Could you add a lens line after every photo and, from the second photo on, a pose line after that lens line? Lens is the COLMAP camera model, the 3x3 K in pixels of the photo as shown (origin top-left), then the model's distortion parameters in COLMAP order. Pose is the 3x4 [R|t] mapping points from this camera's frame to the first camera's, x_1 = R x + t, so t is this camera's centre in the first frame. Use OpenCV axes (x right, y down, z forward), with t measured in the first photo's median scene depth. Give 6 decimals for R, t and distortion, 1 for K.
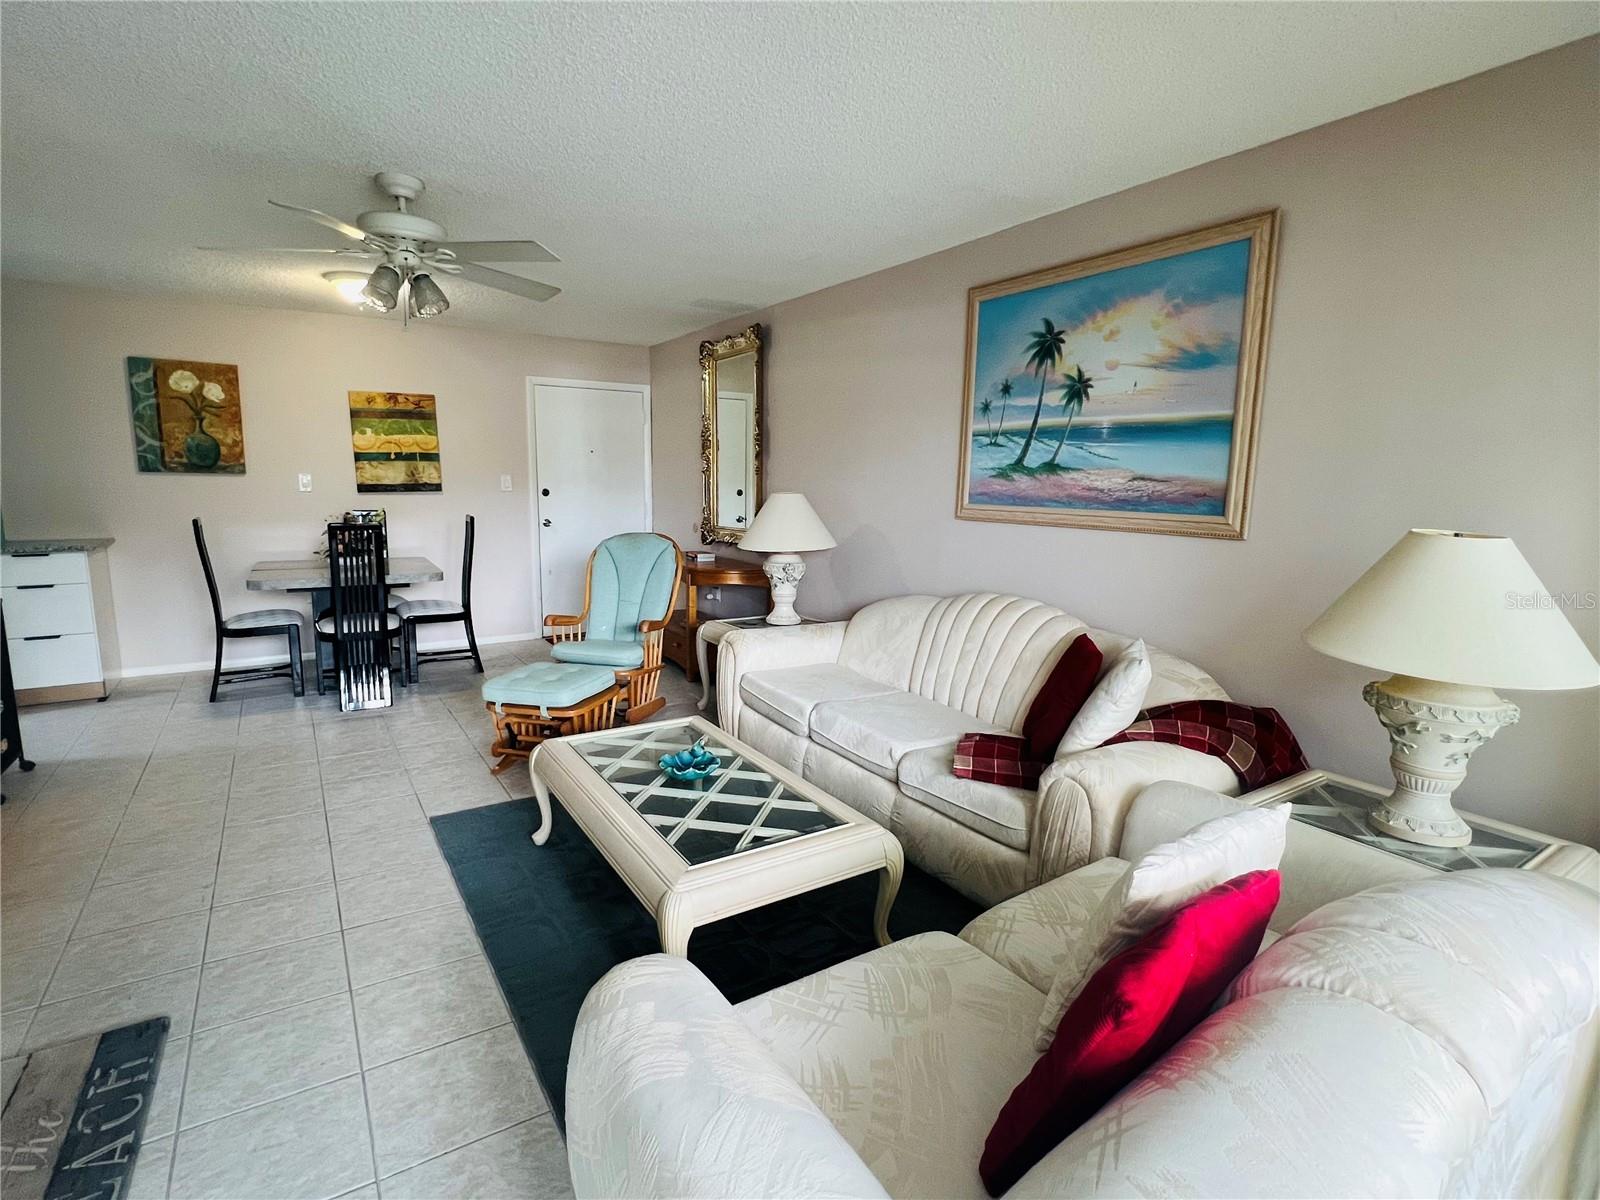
lens RADIAL K [[811.3, 0, 800.0], [0, 811.3, 600.0], [0, 0, 1]] dist [0.009303, 0.000677]
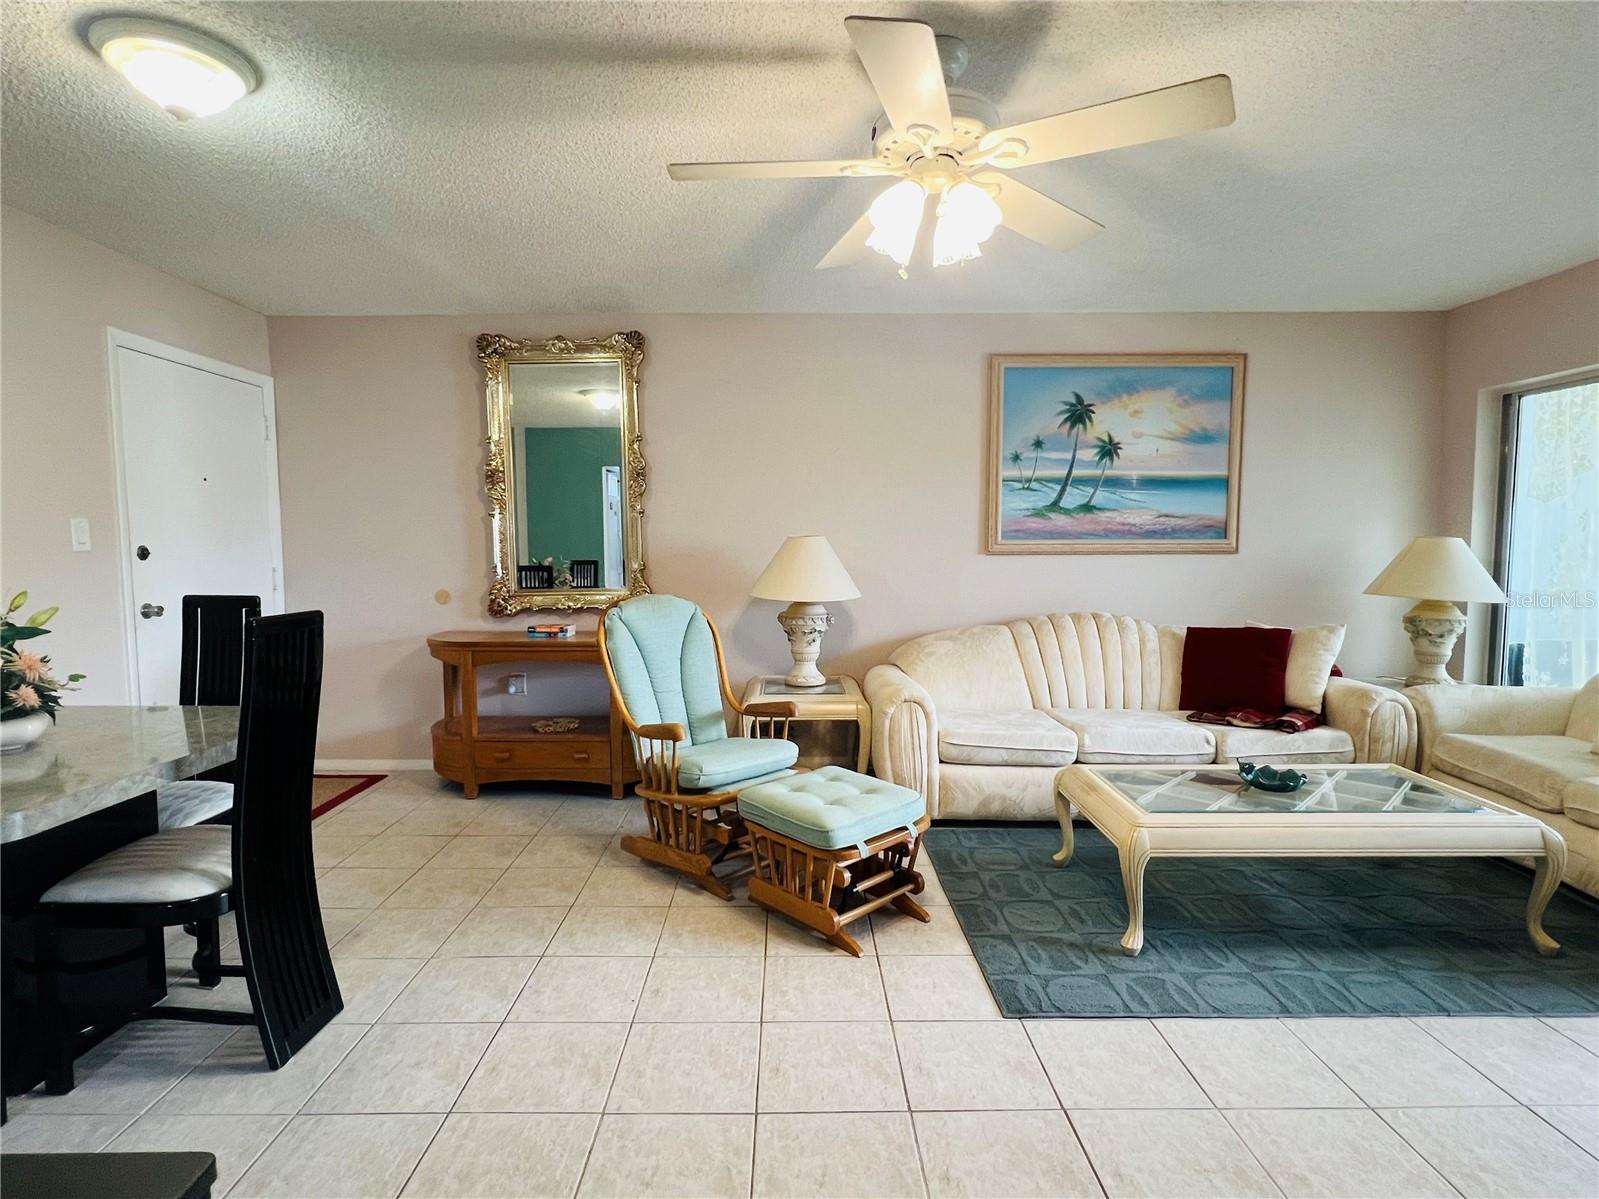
lens RADIAL K [[810.8, 0, 799.5], [0, 810.8, 599.5], [0, 0, 1]] dist [0.009303, 0.000677]
pose [[0.532076, -0.077100, 0.843179, -0.674343], [0.139201, 0.990260, 0.002709, -0.057851], [-0.835175, 0.115930, 0.537626, 0.468505]]
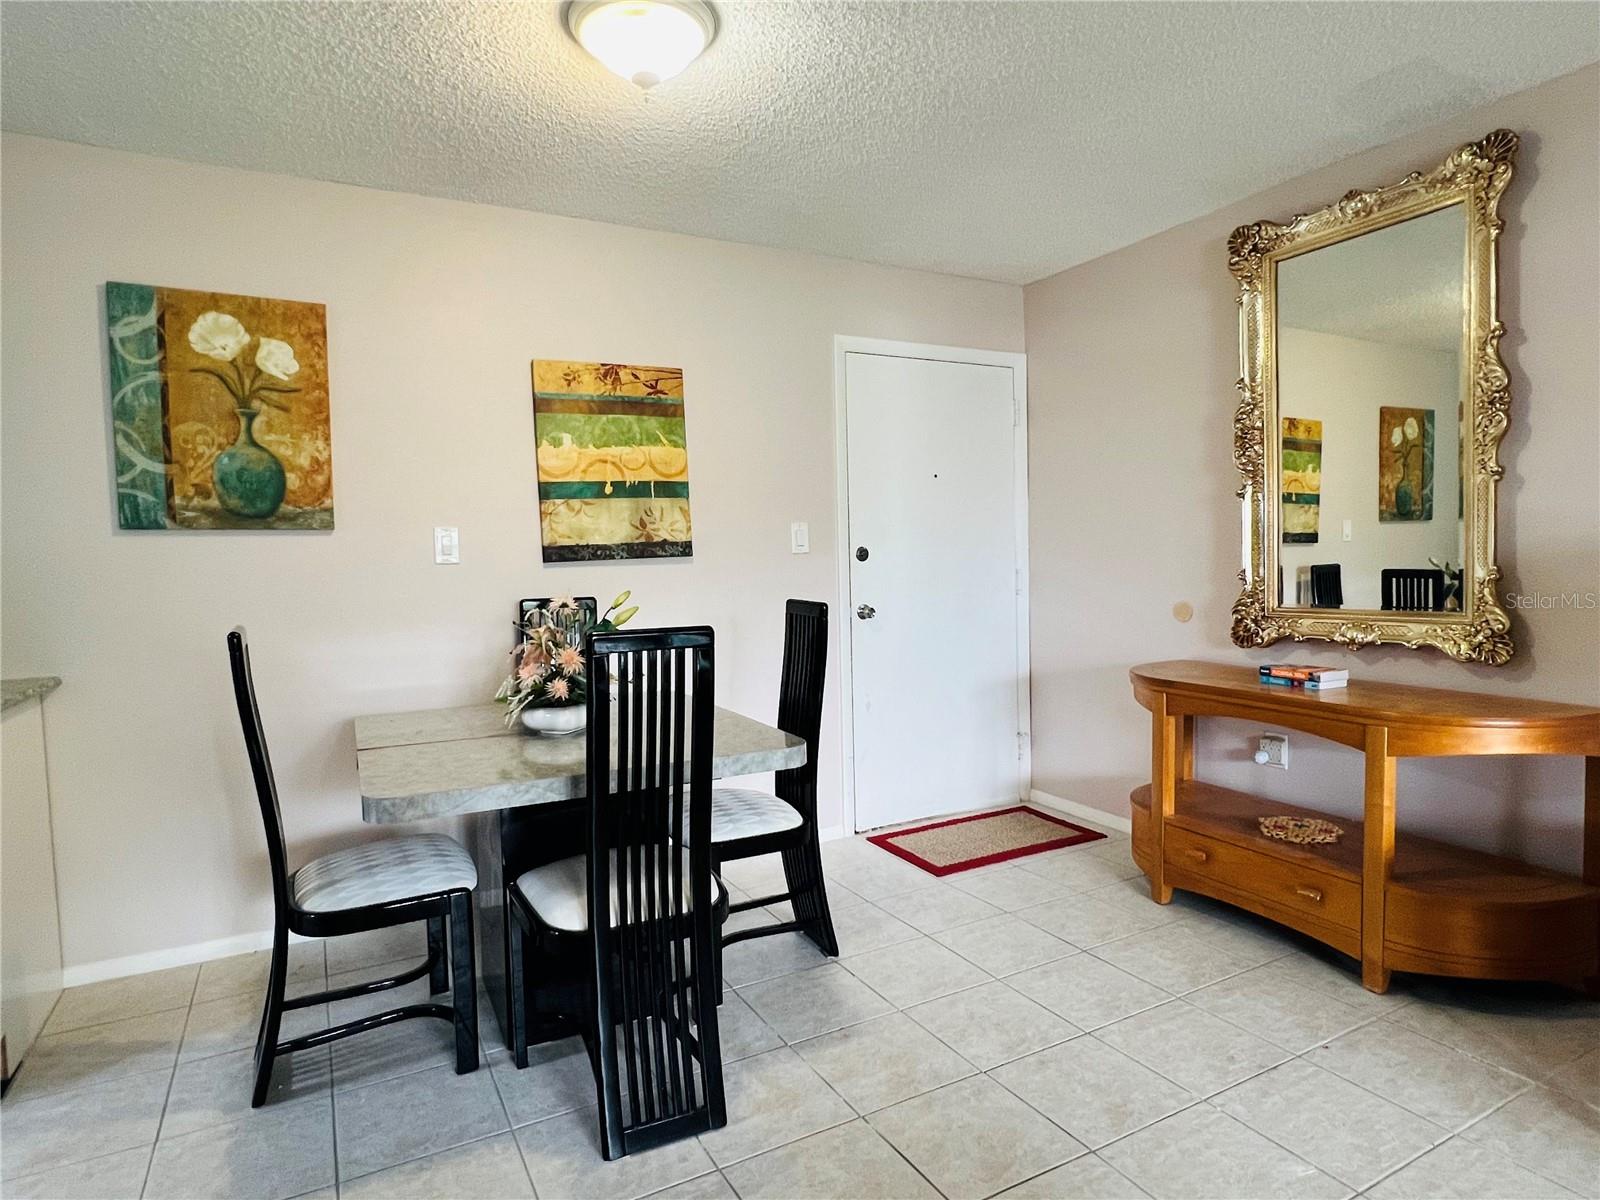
lens RADIAL K [[913.9, 0, 800.0], [0, 913.9, 600.0], [0, 0, 1]] dist [0.004649, -0.001376]
pose [[0.996862, -0.031927, -0.072435, -0.394636], [0.024681, 0.994799, -0.098817, -0.057917], [0.075214, 0.096719, 0.992466, 0.525405]]
